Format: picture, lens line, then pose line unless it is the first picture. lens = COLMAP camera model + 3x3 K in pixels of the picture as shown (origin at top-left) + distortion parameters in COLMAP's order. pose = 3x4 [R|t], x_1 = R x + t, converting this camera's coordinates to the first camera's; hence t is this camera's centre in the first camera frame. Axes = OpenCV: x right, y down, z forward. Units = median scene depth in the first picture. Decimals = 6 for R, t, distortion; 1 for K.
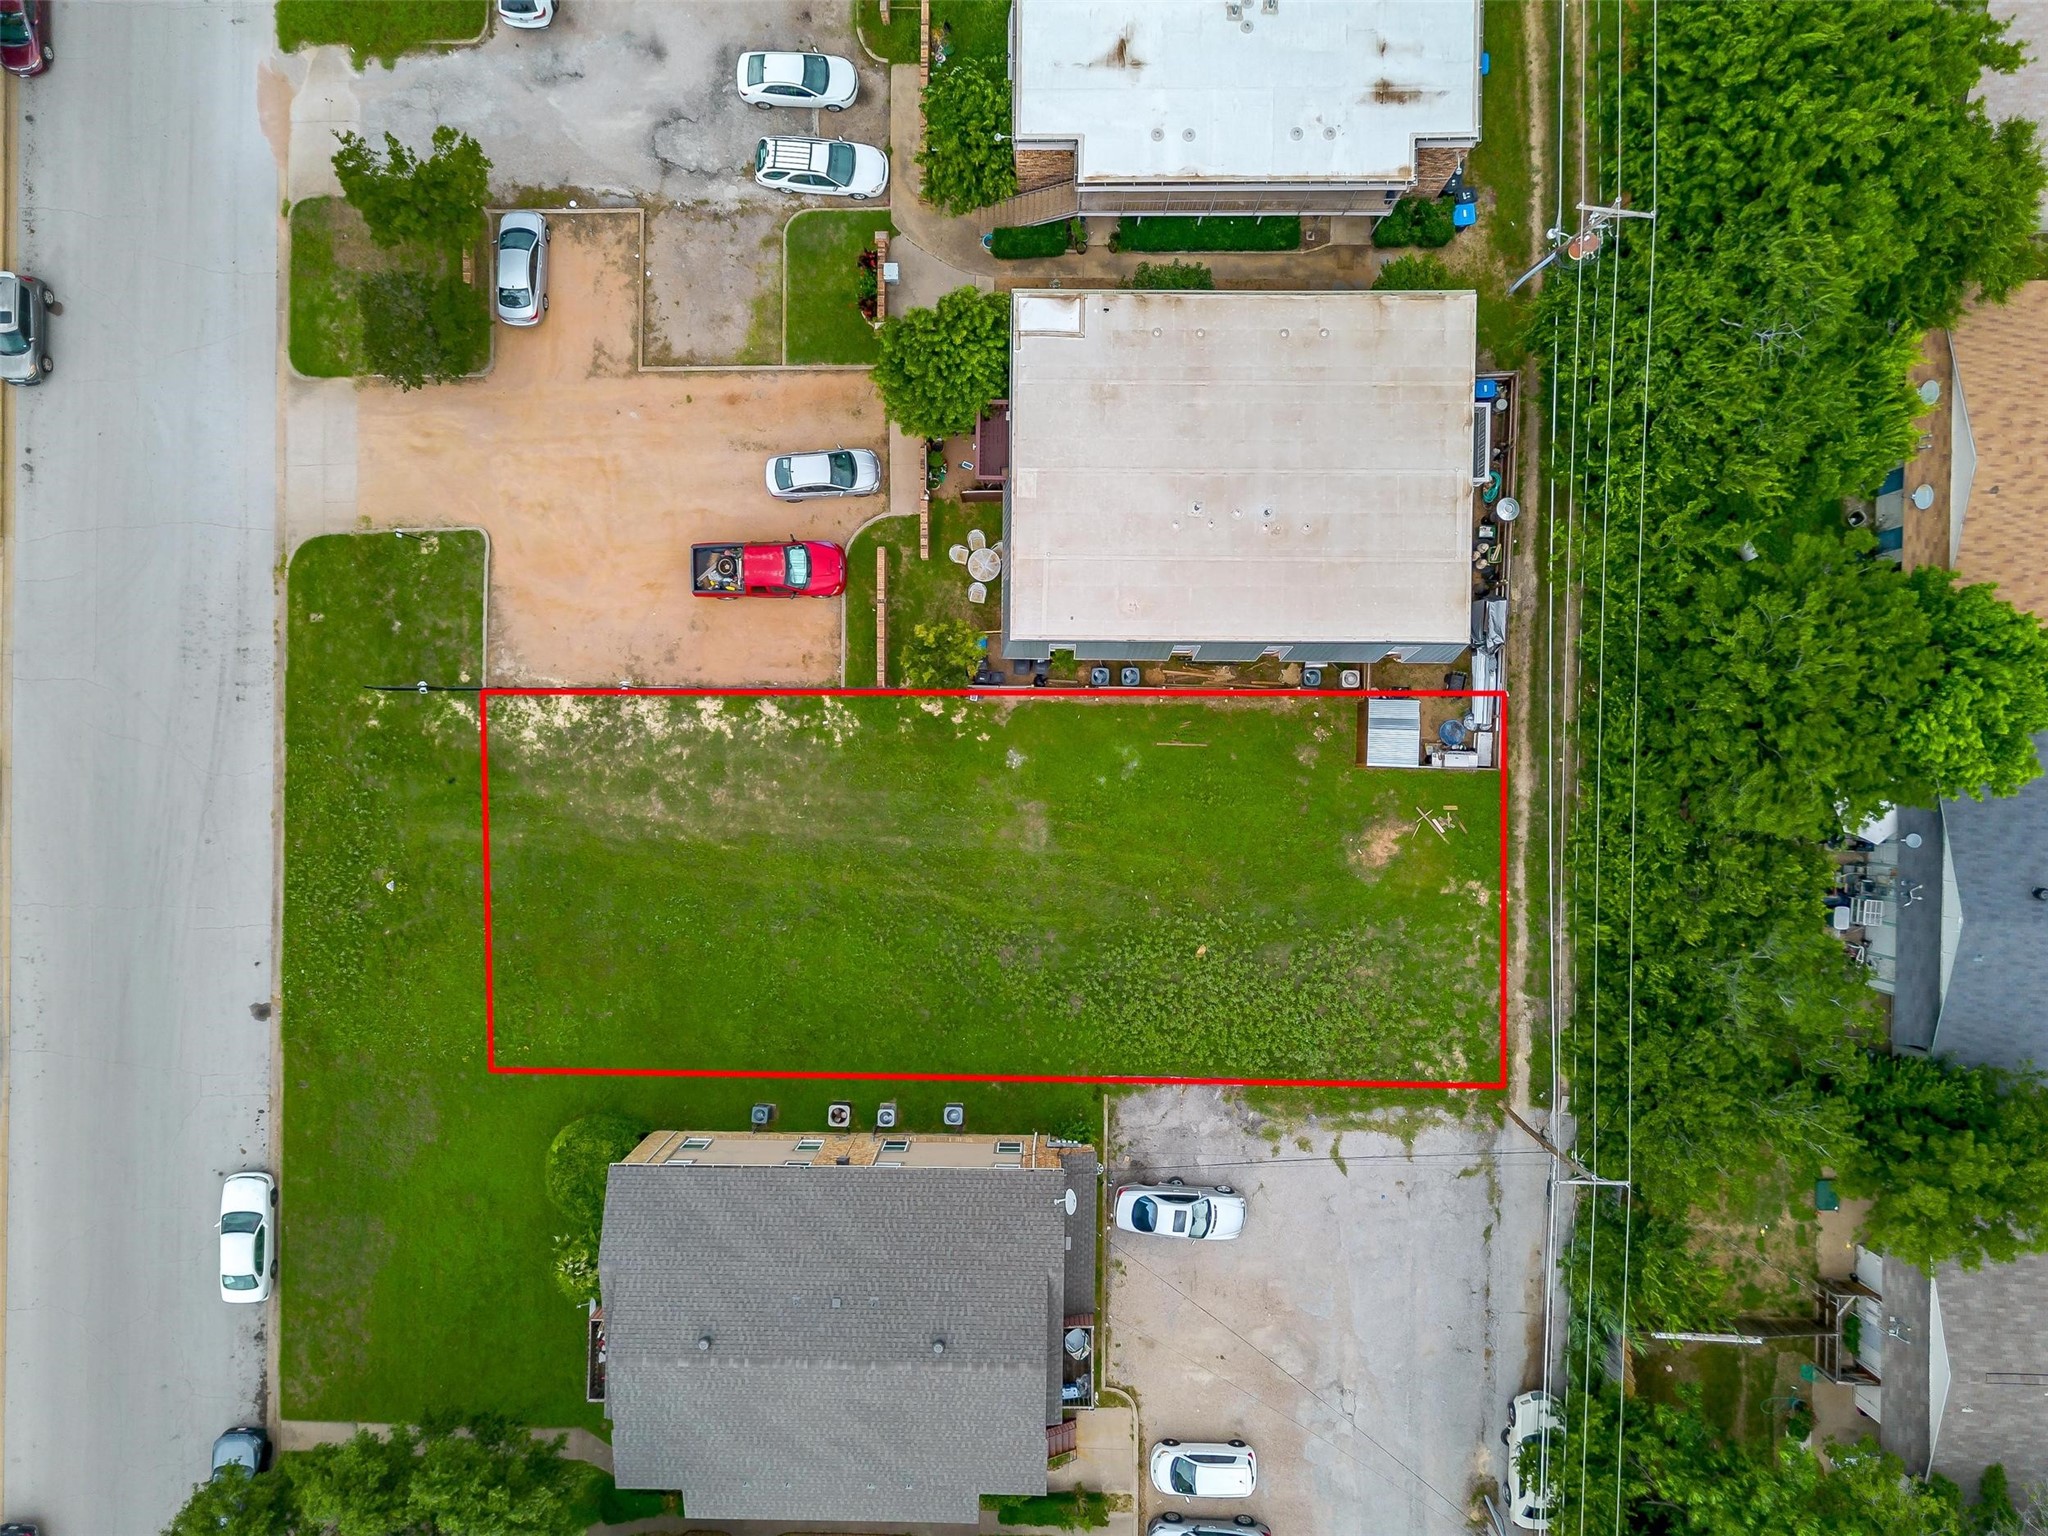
lens RADIAL K [[1437.7, 0, 1021.2], [0, 1437.7, 775.0], [0, 0, 1]] dist [0.078581, -0.097558]
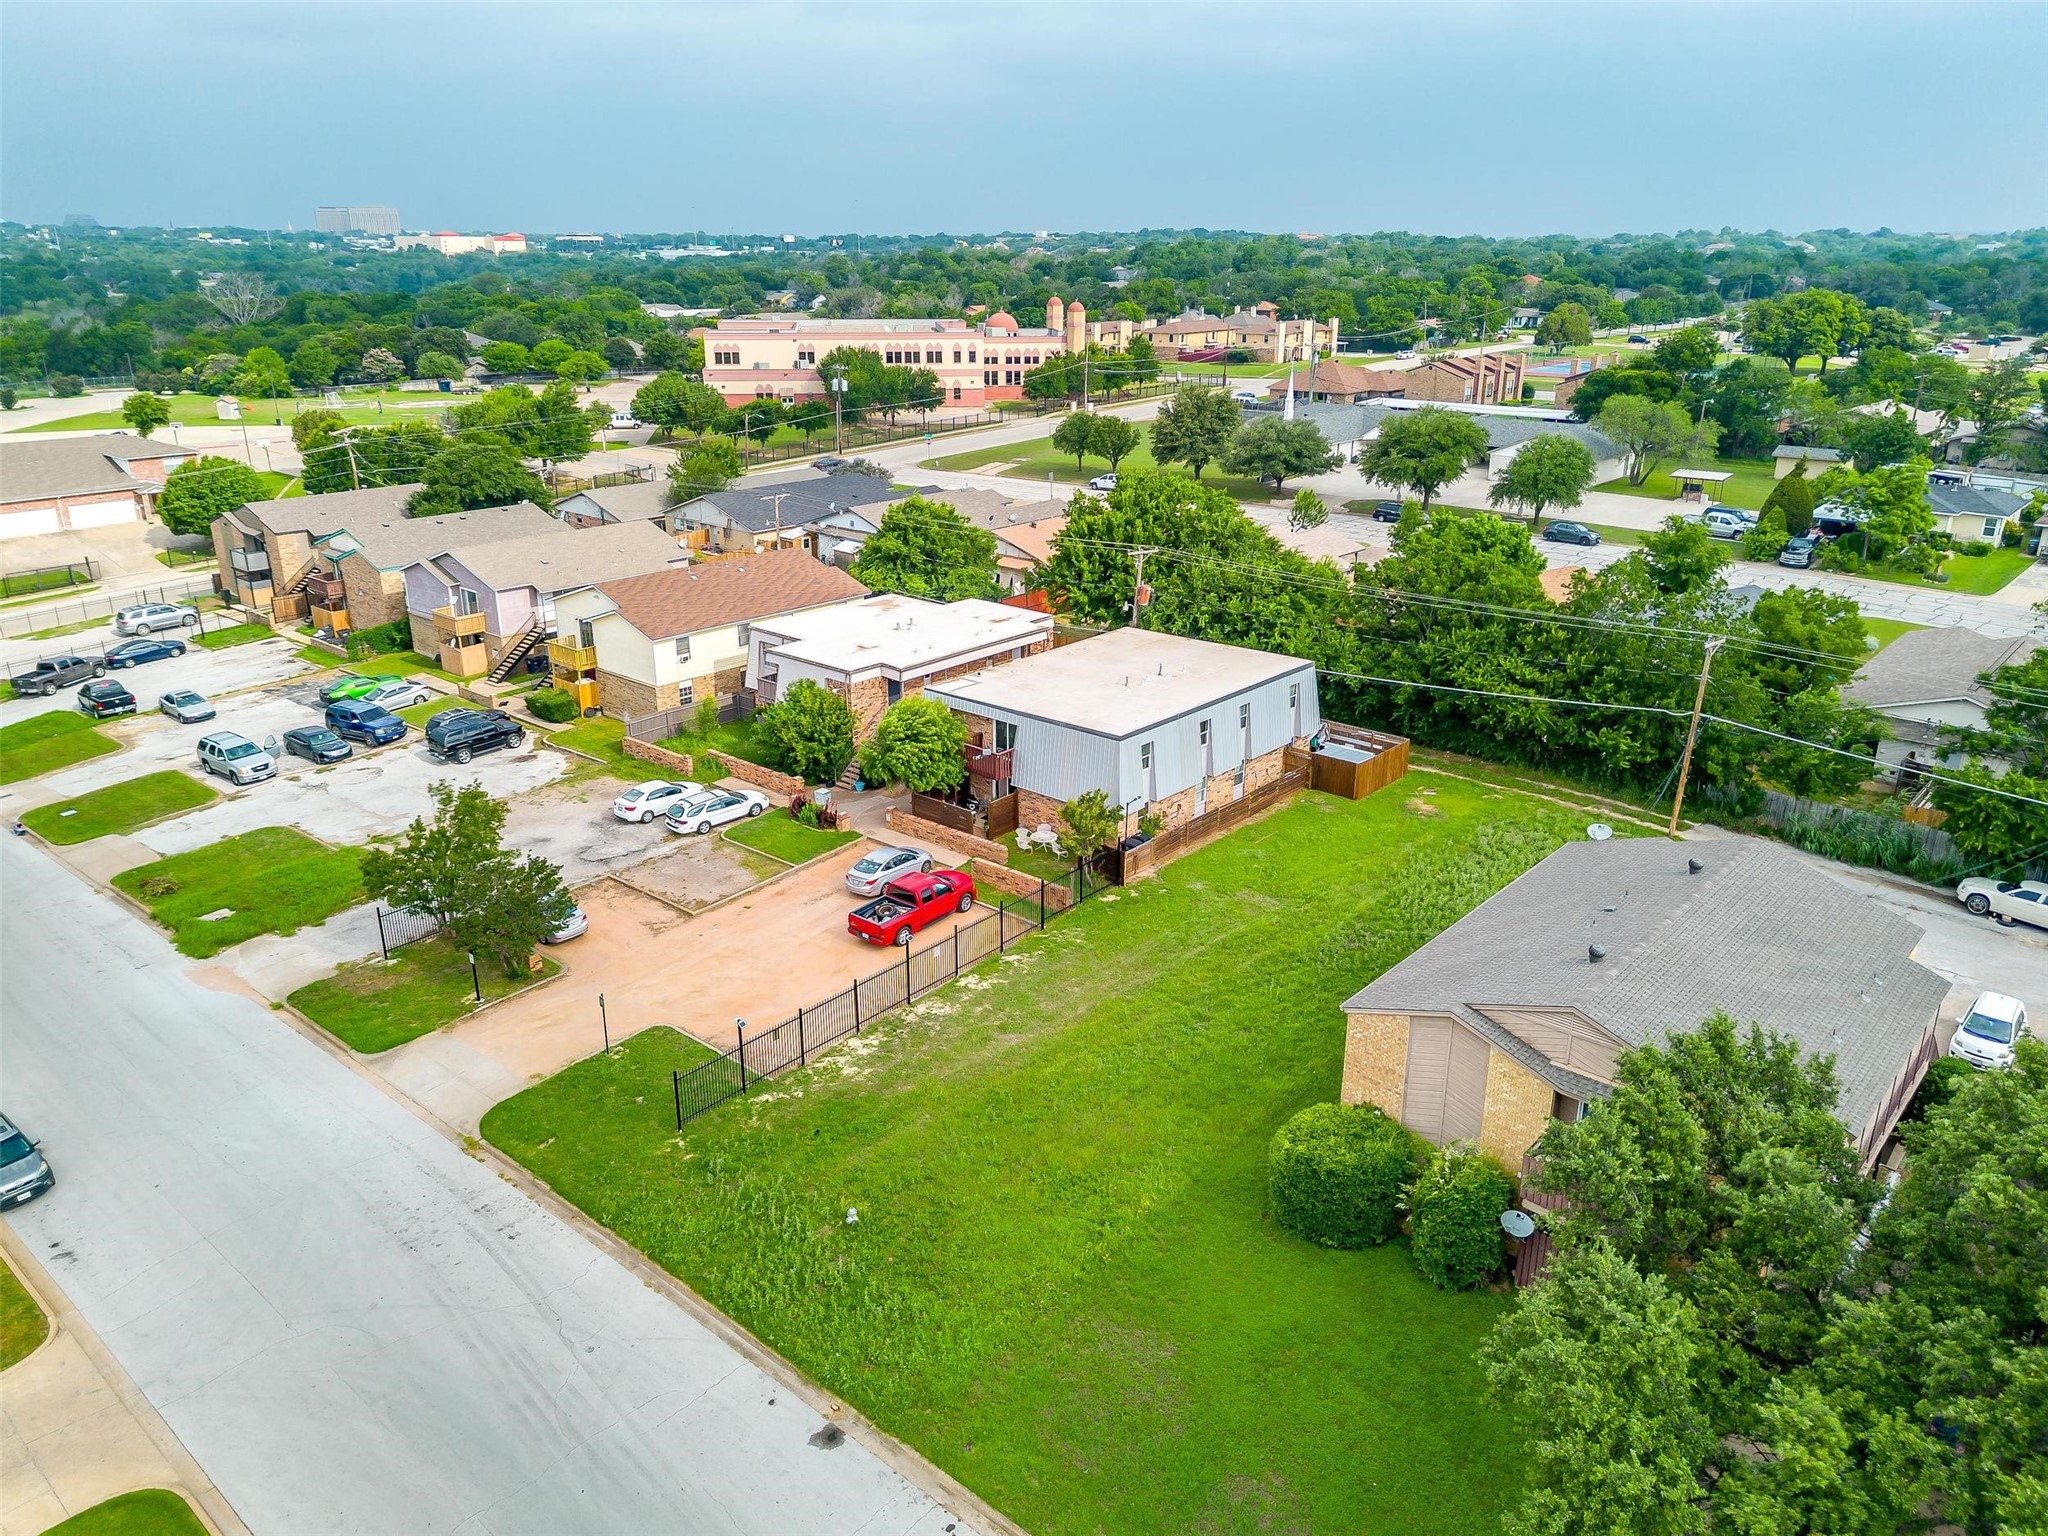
lens RADIAL K [[1437.7, 0, 1021.2], [0, 1437.7, 775.0], [0, 0, 1]] dist [0.078581, -0.097558]
pose [[0.655505, -0.244163, 0.714631, -0.836280], [0.755174, 0.218179, -0.618151, 0.536245], [-0.004988, 0.944871, 0.327404, 0.550668]]
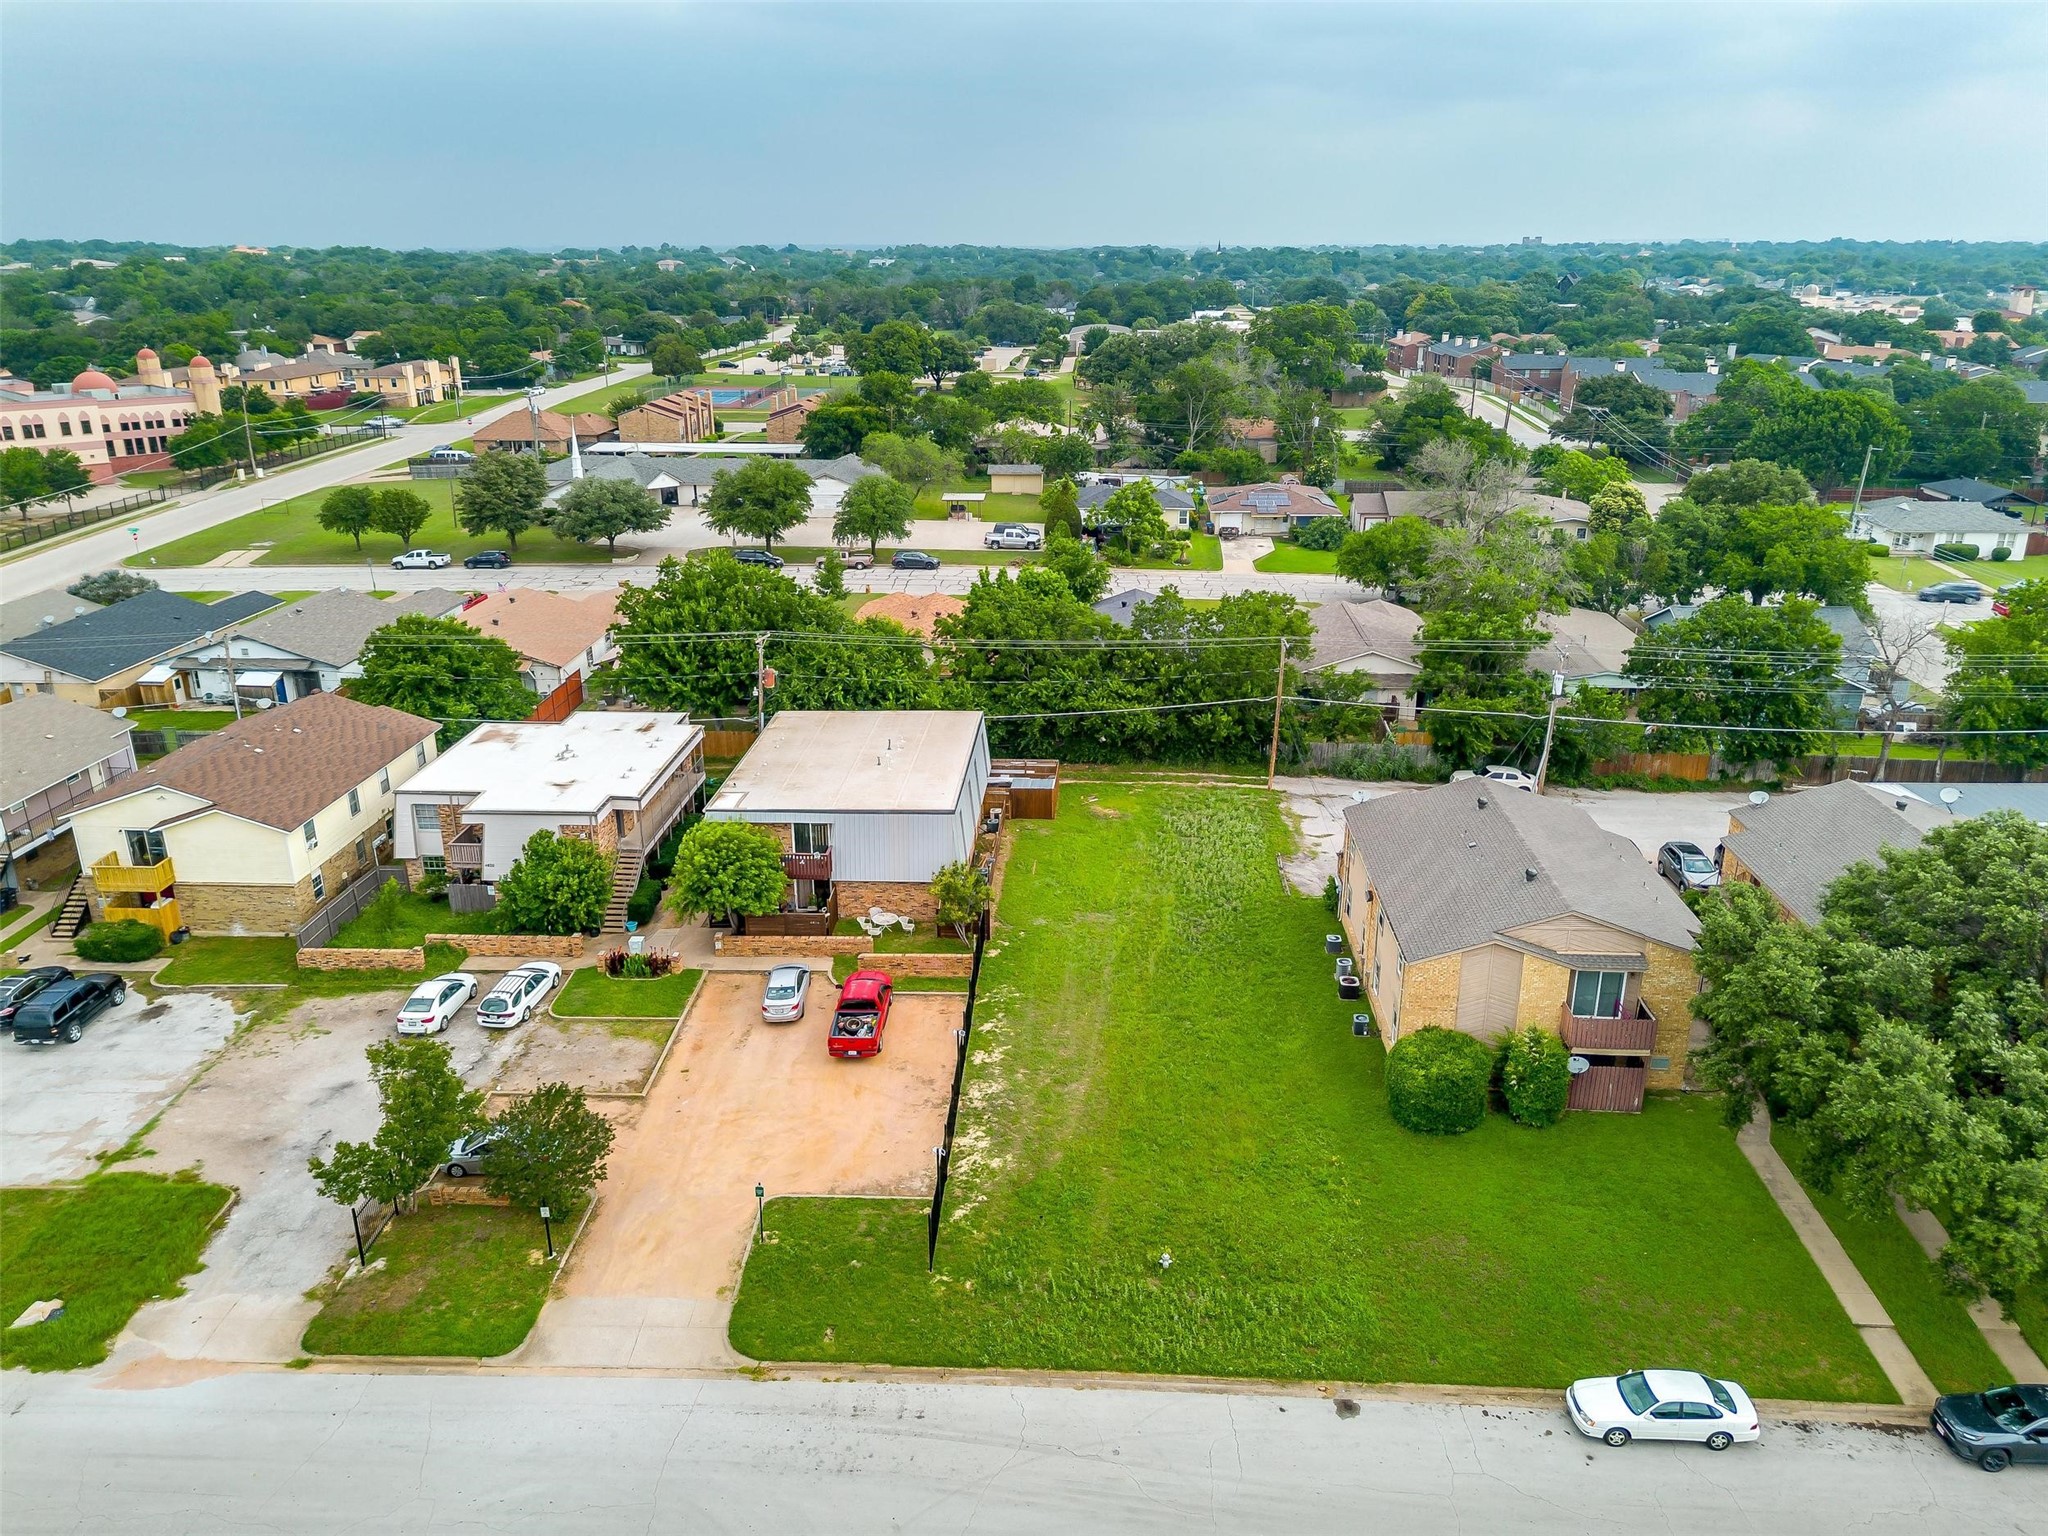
lens RADIAL K [[1437.7, 0, 1021.2], [0, 1437.7, 775.0], [0, 0, 1]] dist [0.078581, -0.097558]
pose [[0.049070, -0.324046, 0.944768, -1.127723], [0.998722, 0.004424, -0.050355, 0.033926], [0.012138, 0.946031, 0.323849, 0.461489]]
